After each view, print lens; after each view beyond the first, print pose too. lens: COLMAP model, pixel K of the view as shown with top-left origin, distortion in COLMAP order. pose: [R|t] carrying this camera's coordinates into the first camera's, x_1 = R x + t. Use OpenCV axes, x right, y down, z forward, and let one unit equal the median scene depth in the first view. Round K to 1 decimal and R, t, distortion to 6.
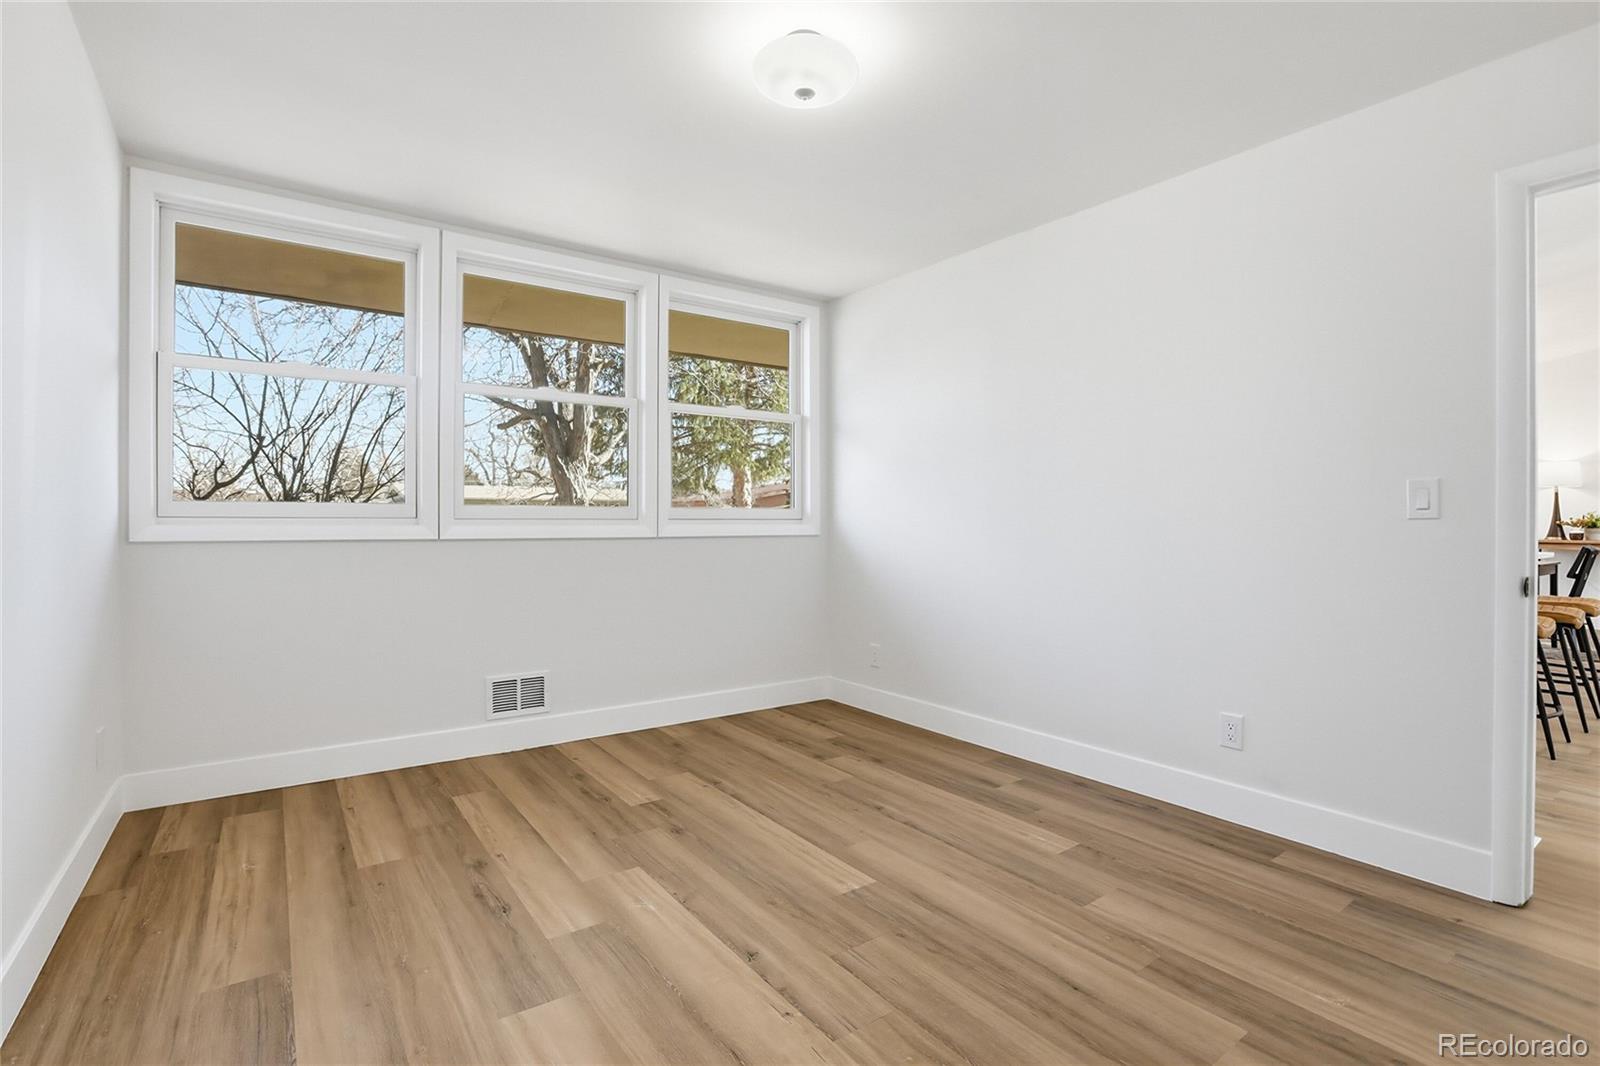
lens RADIAL K [[750.5, 0, 792.9], [0, 750.5, 523.8], [0, 0, 1]] dist [-0.050932, 0.014548]
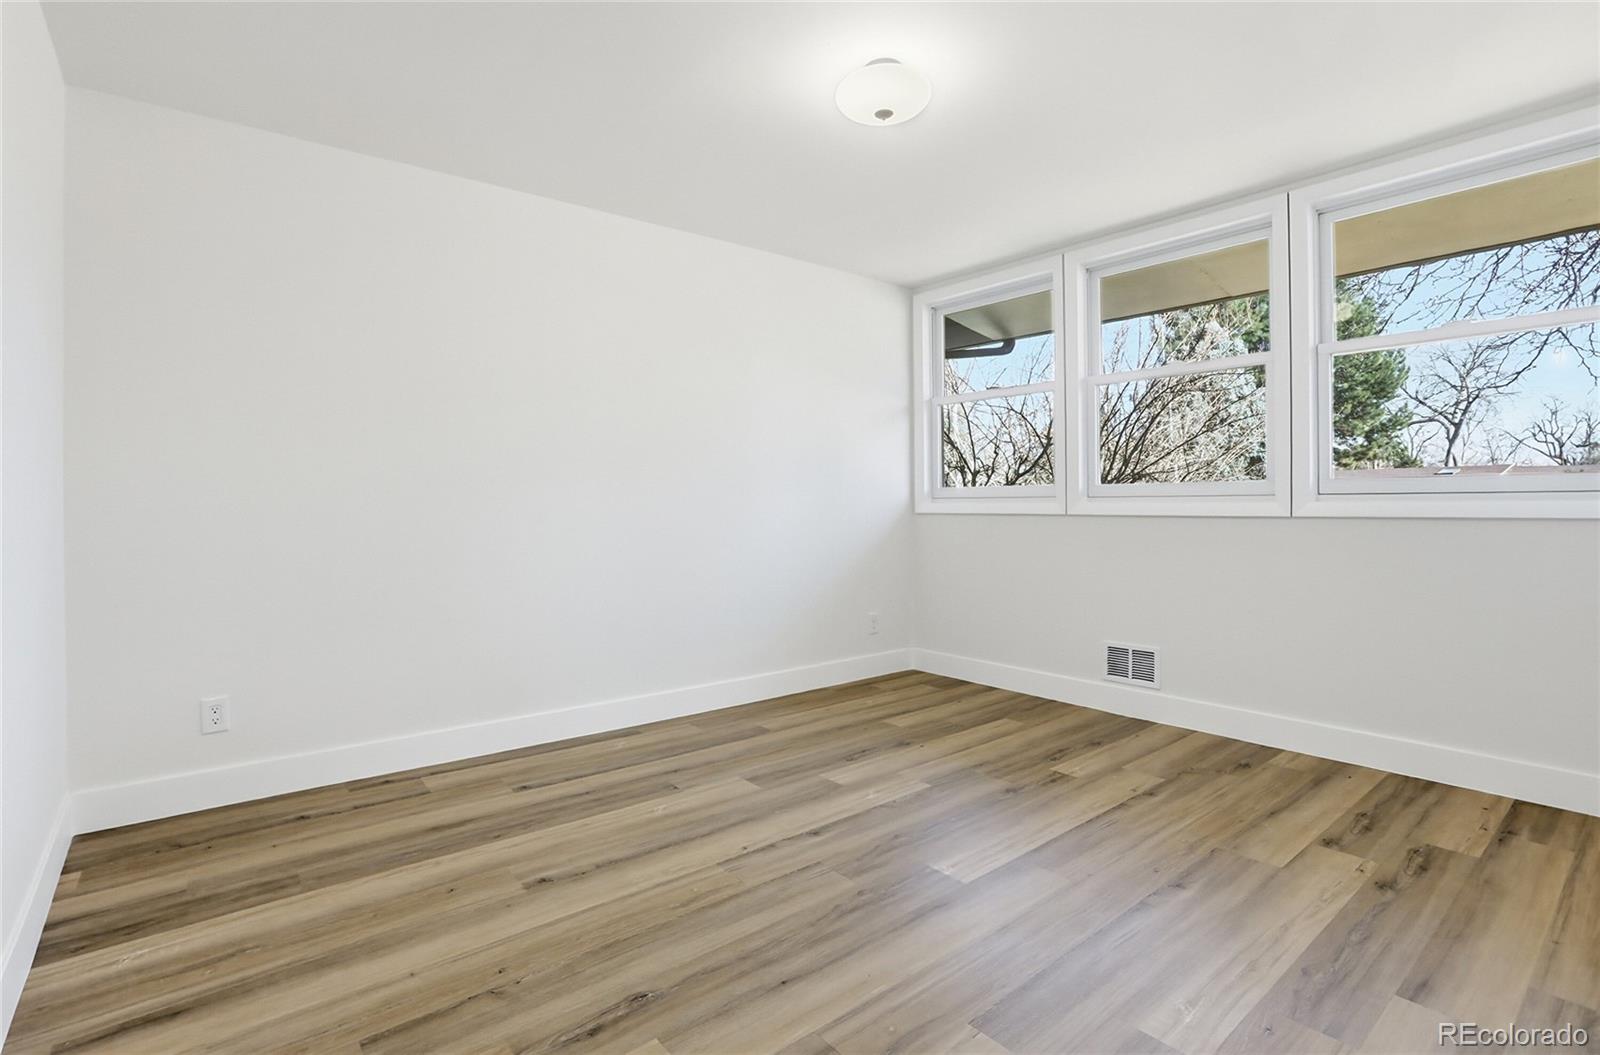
lens RADIAL K [[747.5, 0, 784.6], [0, 747.5, 511.6], [0, 0, 1]] dist [-0.031405, 0.000215]
pose [[0.058192, 0.008620, -0.998268, 0.891884], [0.005613, 0.999944, 0.008962, 0.004120], [0.998290, -0.006124, 0.058141, 0.628554]]
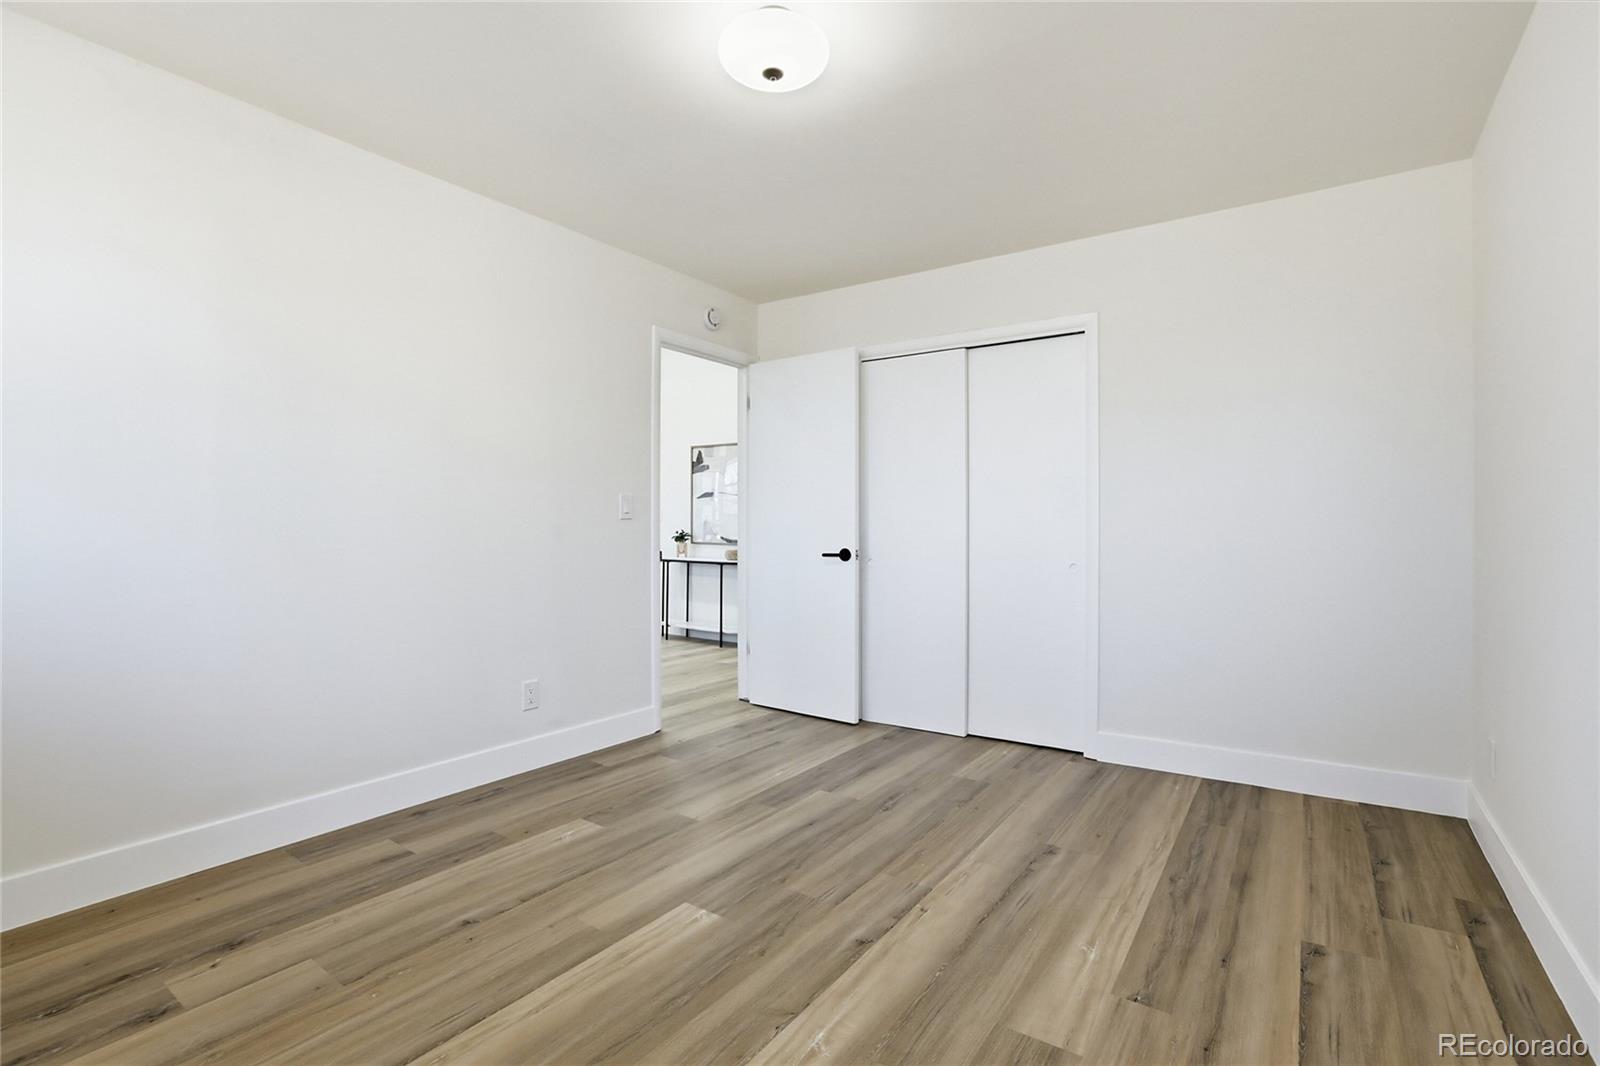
lens RADIAL K [[750.5, 0, 800.7], [0, 750.5, 532.2], [0, 0, 1]] dist [-0.050932, 0.014548]
pose [[-0.345170, -0.016644, 0.938393, -0.713214], [-0.004702, 0.999861, 0.016005, -0.006251], [-0.938528, 0.001112, -0.345200, 1.035147]]
